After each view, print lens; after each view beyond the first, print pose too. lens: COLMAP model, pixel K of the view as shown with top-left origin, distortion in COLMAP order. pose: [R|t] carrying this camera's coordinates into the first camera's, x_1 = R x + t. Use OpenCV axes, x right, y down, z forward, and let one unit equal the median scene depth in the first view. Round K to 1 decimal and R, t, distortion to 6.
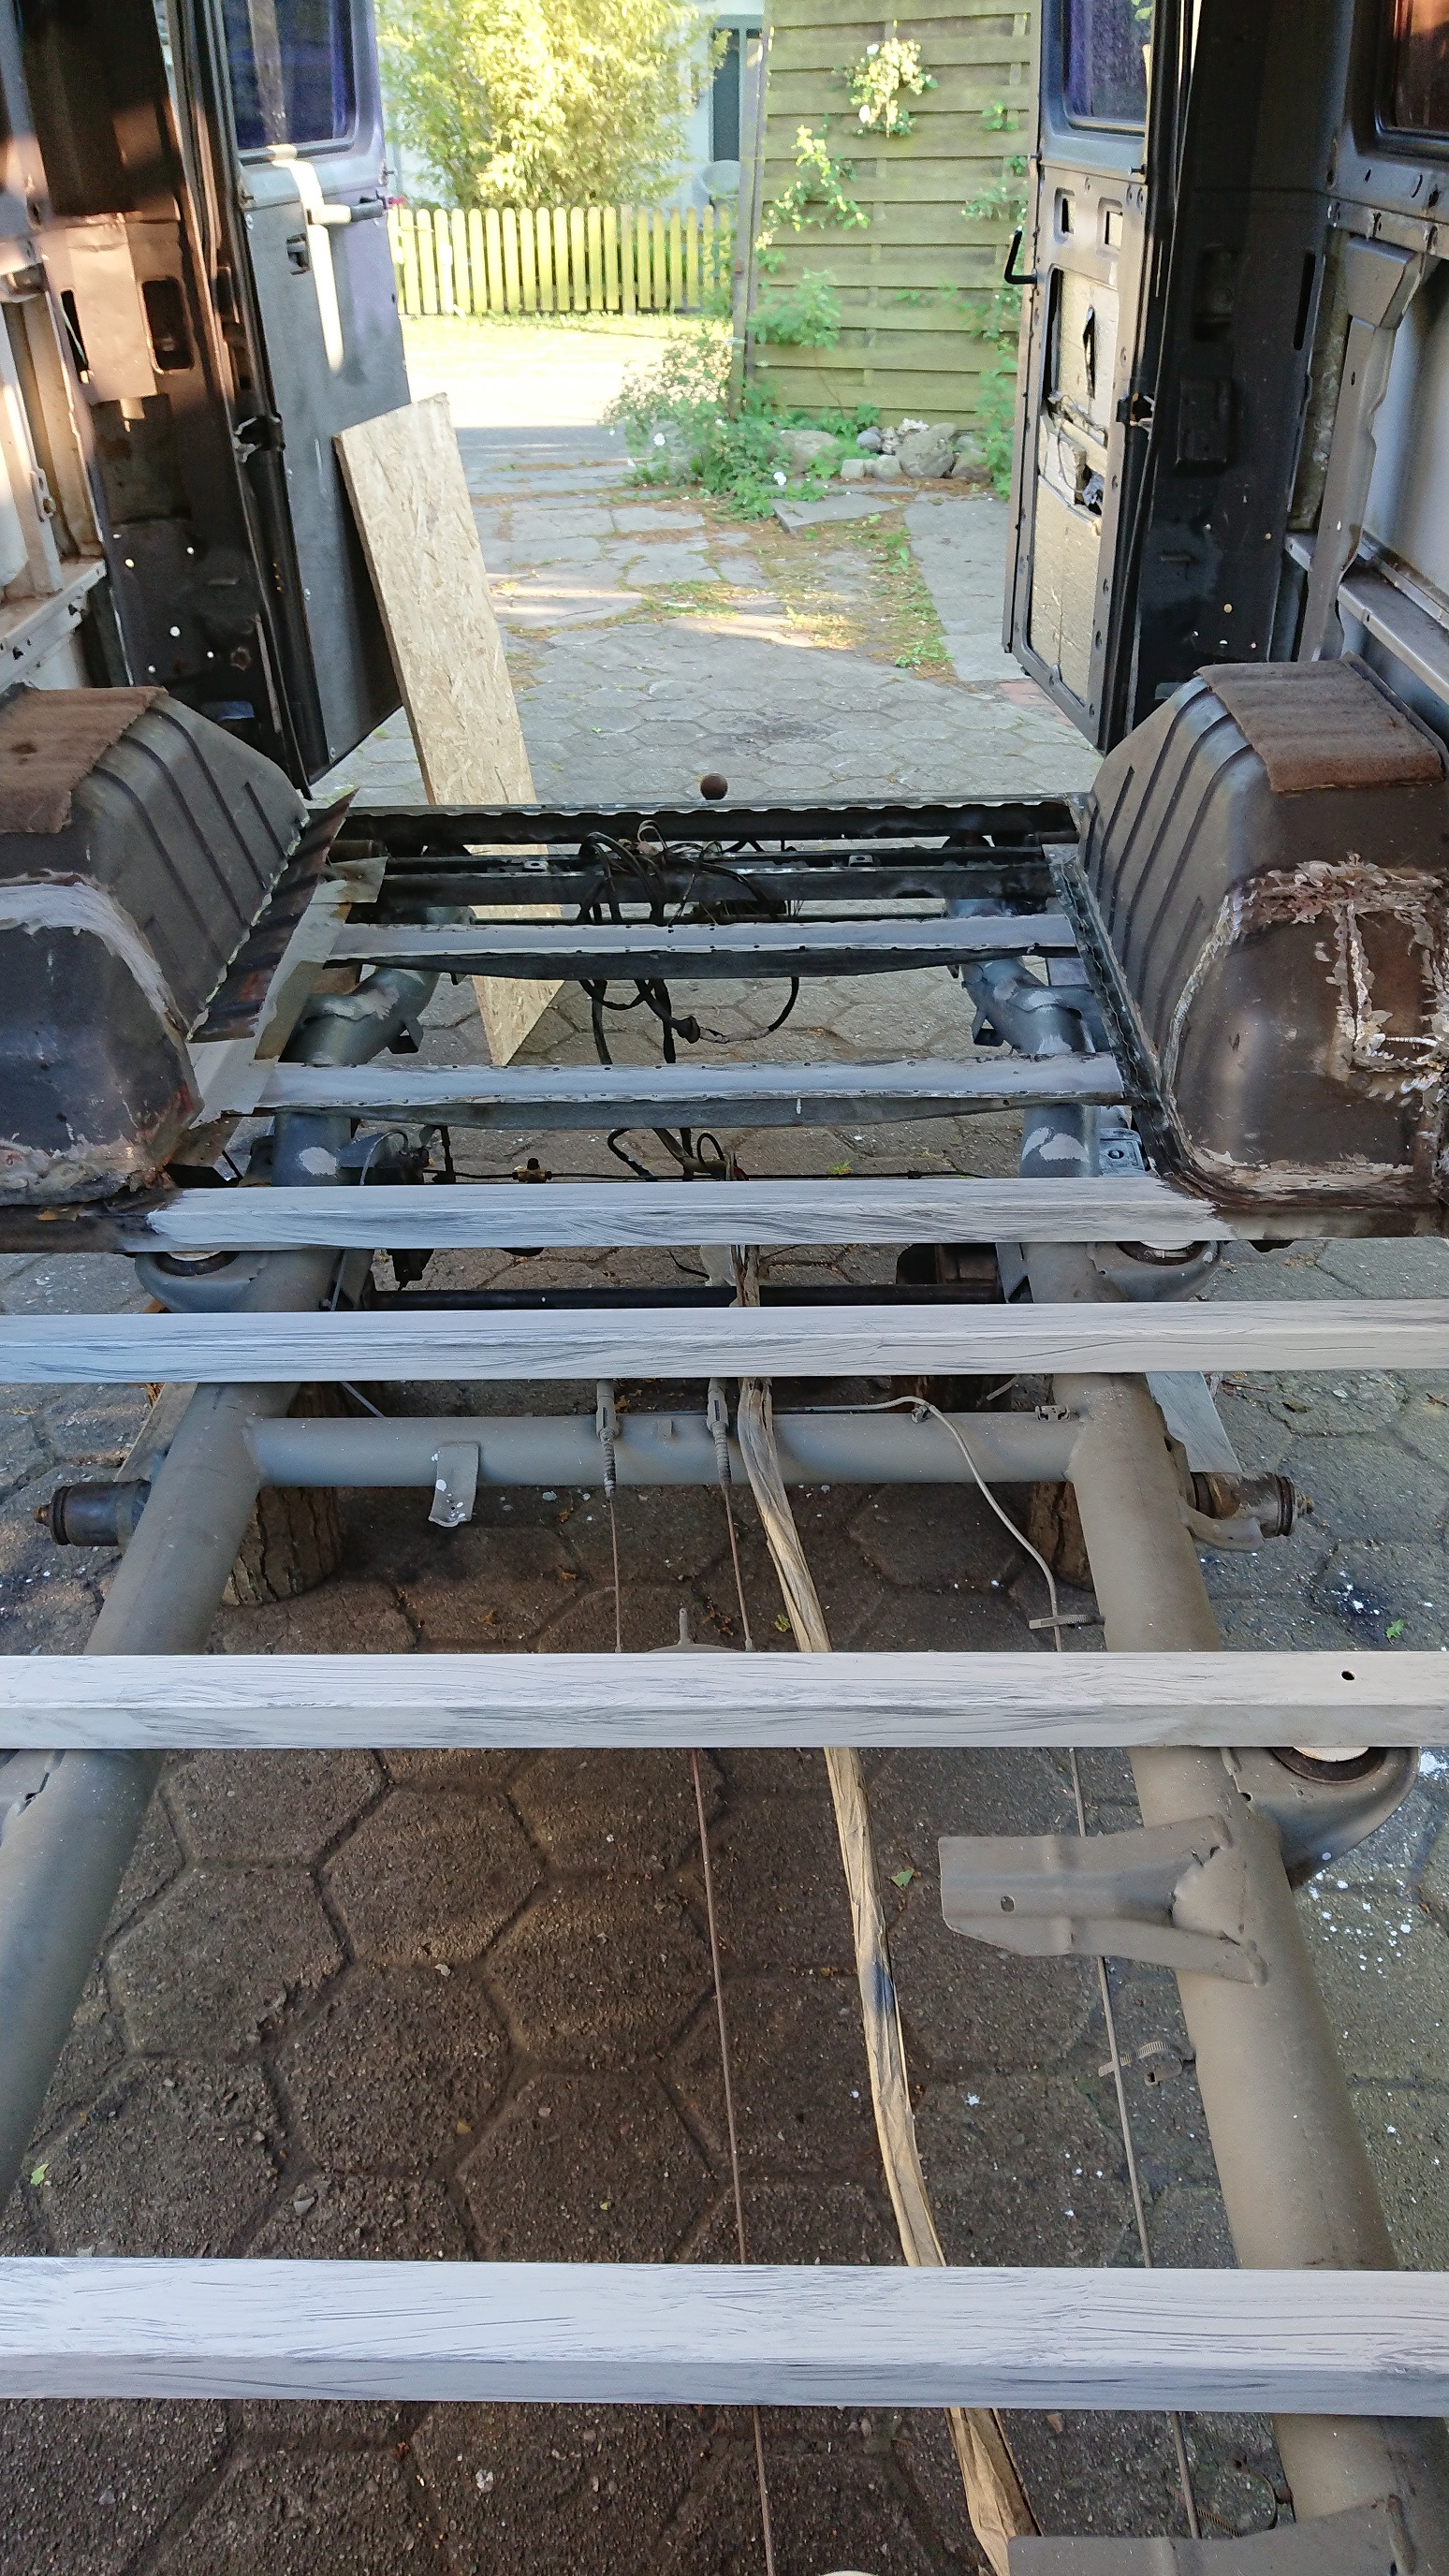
lens RADIAL K [[1783.4, 0, 728.0], [0, 1783.4, 1291.5], [0, 0, 1]] dist [-0.004484, 0.004383]
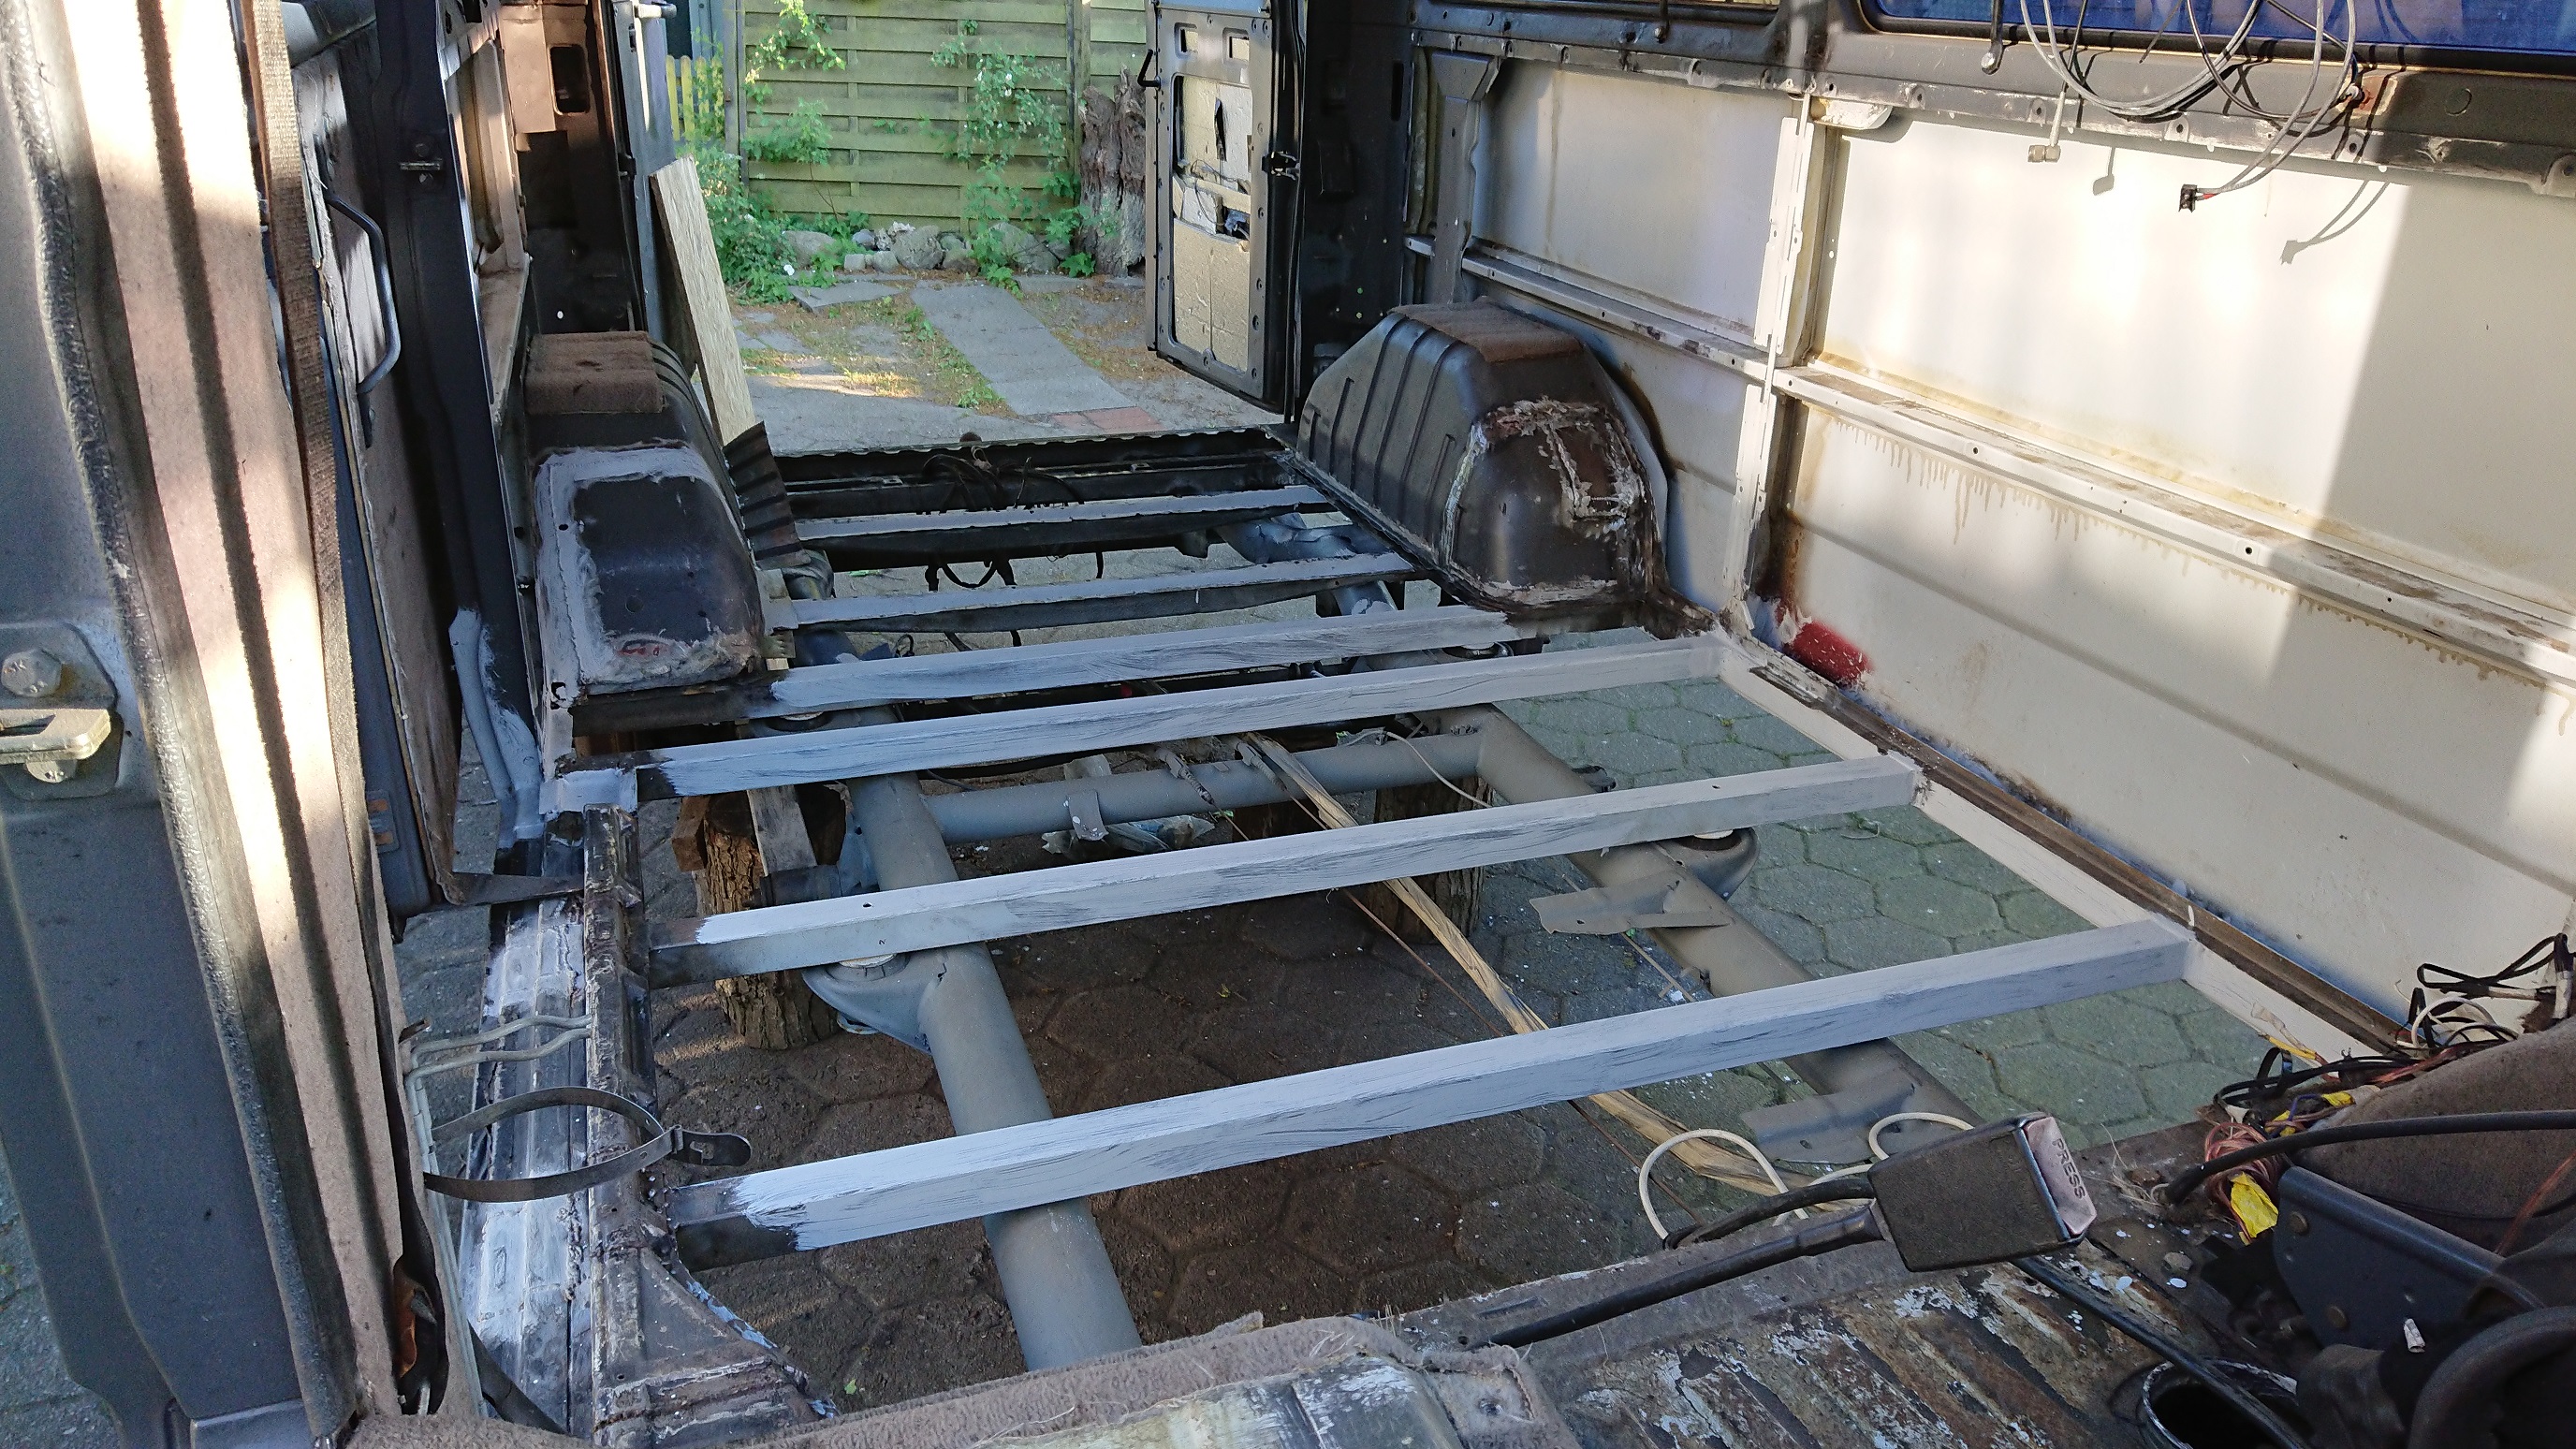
lens RADIAL K [[1783.4, 0, 1292.4], [0, 1783.4, 710.2], [0, 0, 1]] dist [-0.004484, 0.004383]
pose [[0.930019, -0.087823, 0.356863, -0.309426], [0.159442, 0.971304, -0.176486, 0.186626], [-0.331123, 0.221034, 0.917334, -0.219214]]
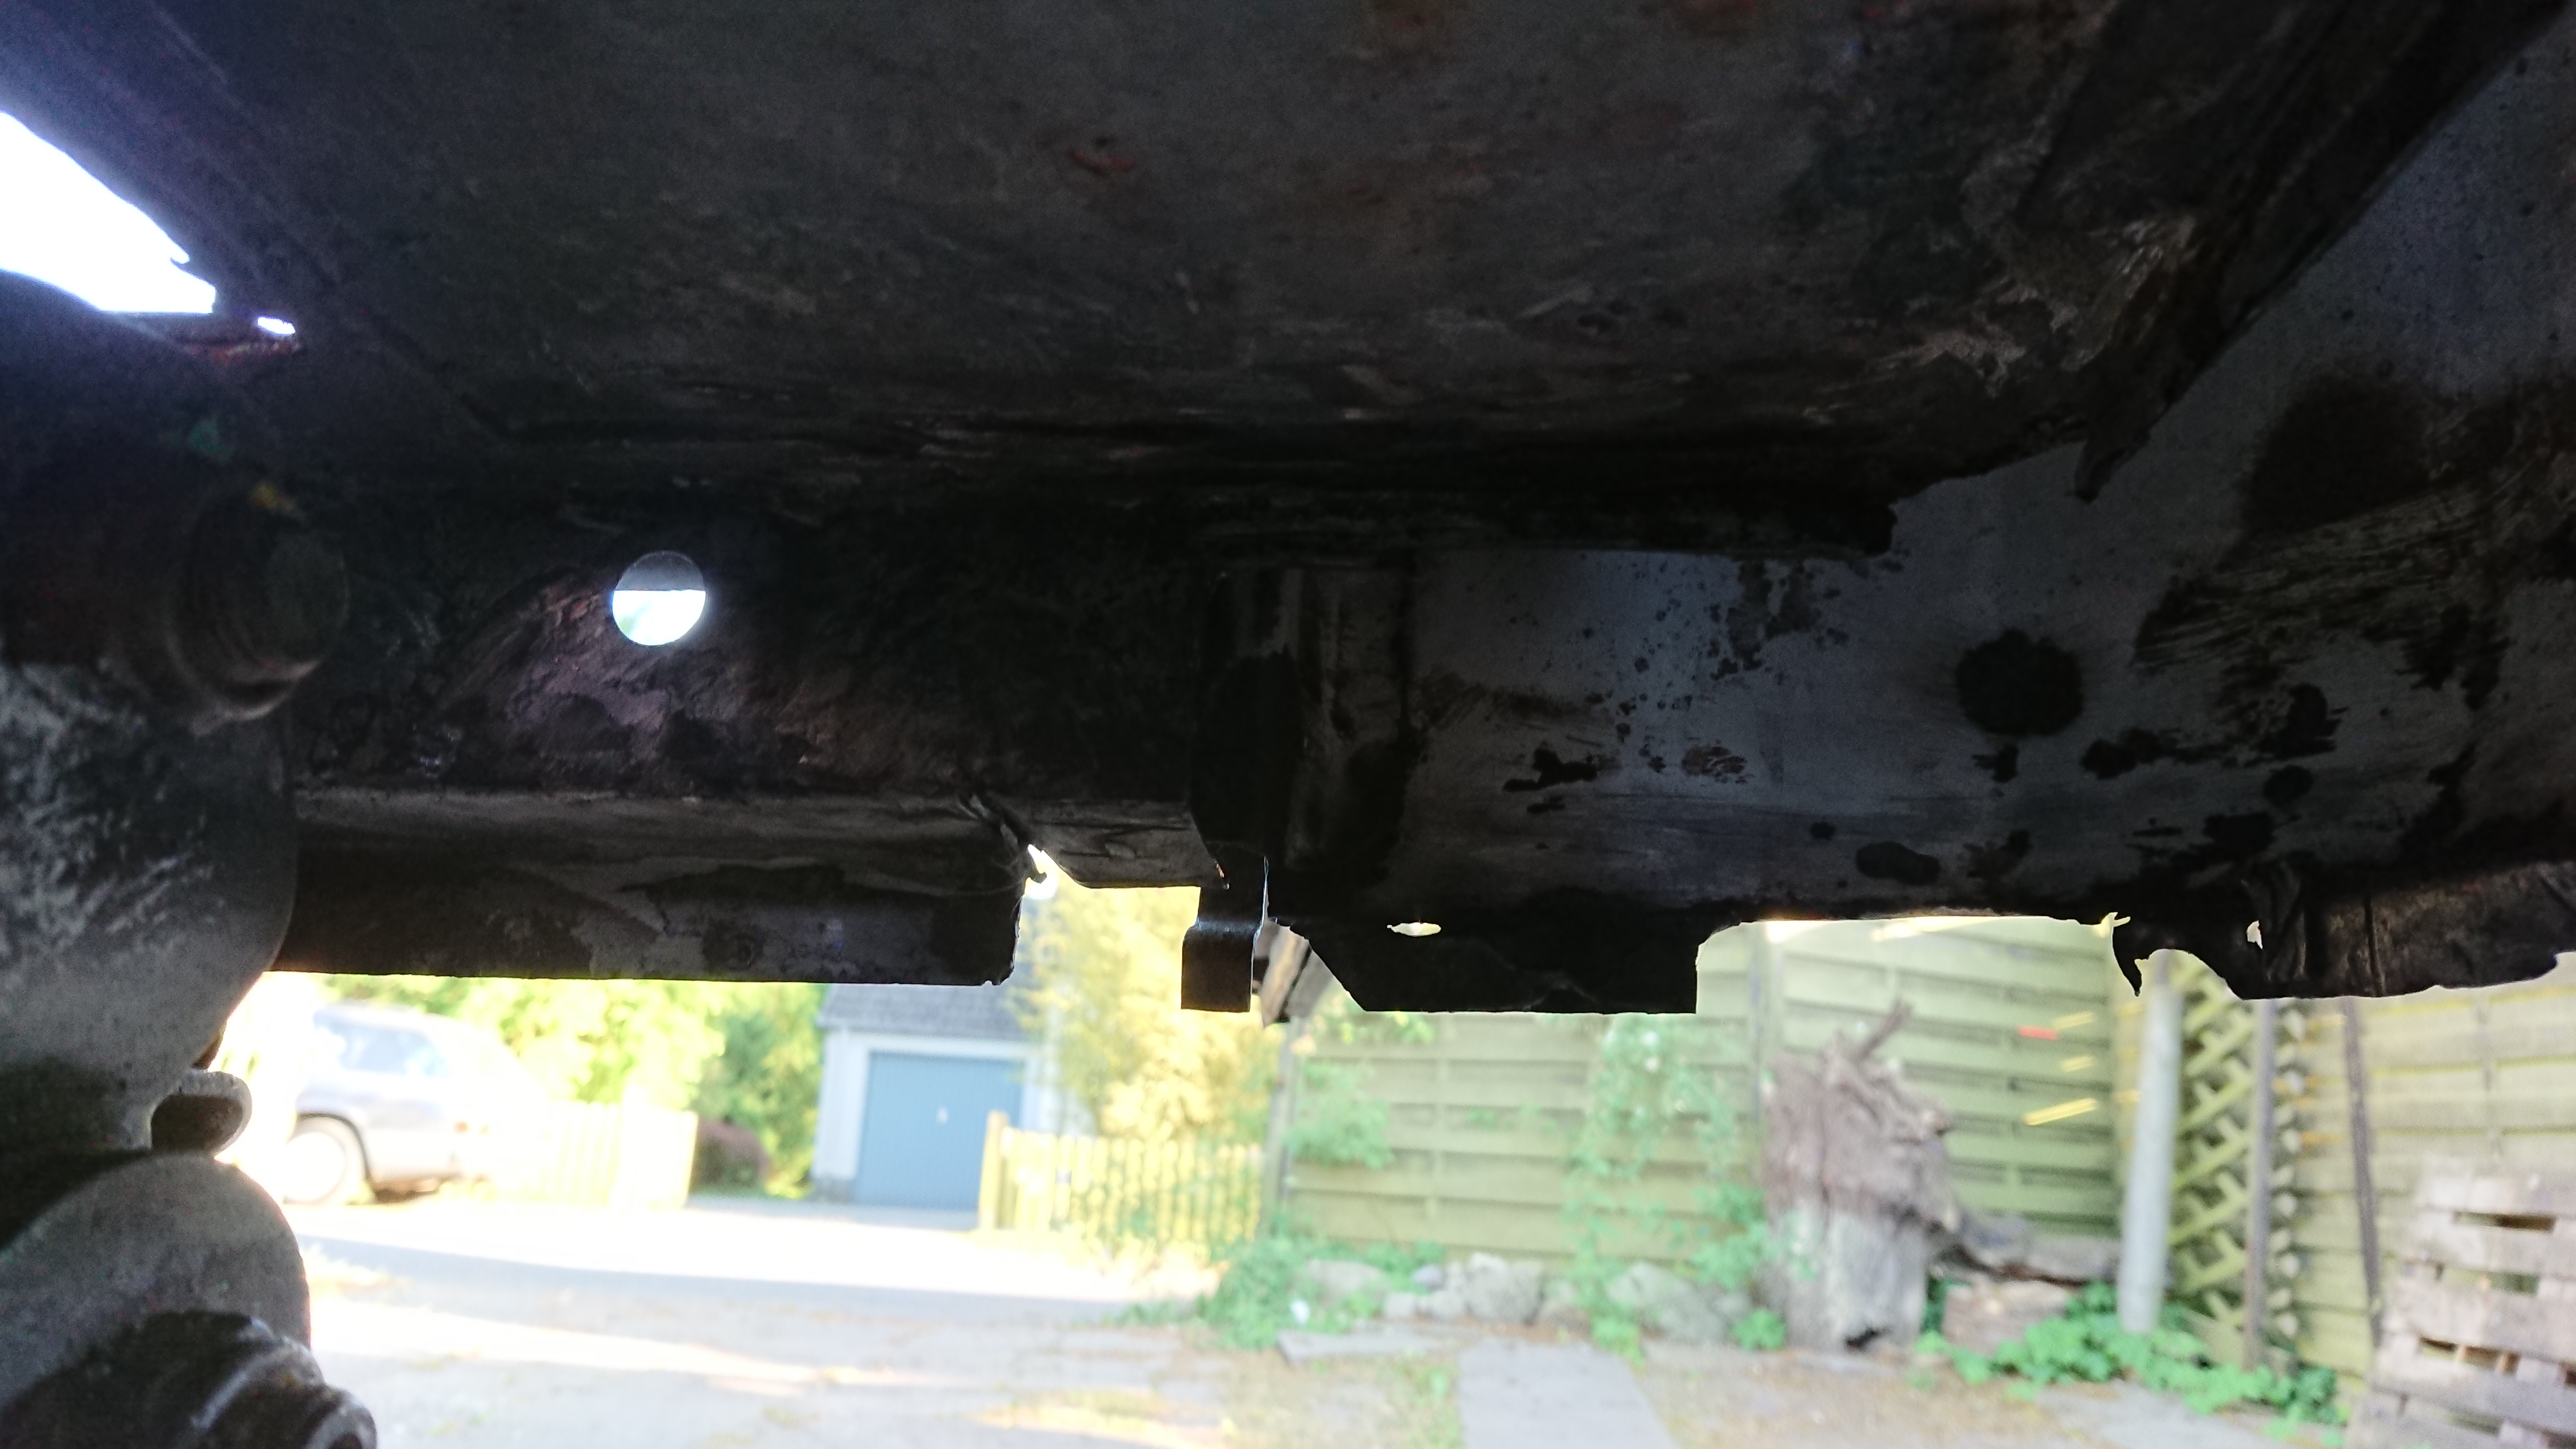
lens RADIAL K [[1783.4, 0, 1288.0], [0, 1783.4, 721.9], [0, 0, 1]] dist [-0.004484, 0.004383]
pose [[0.994039, 0.041983, -0.100621, 0.269312], [-0.103317, 0.657502, -0.746336, -0.207835], [0.034825, 0.752283, 0.657920, 1.027837]]
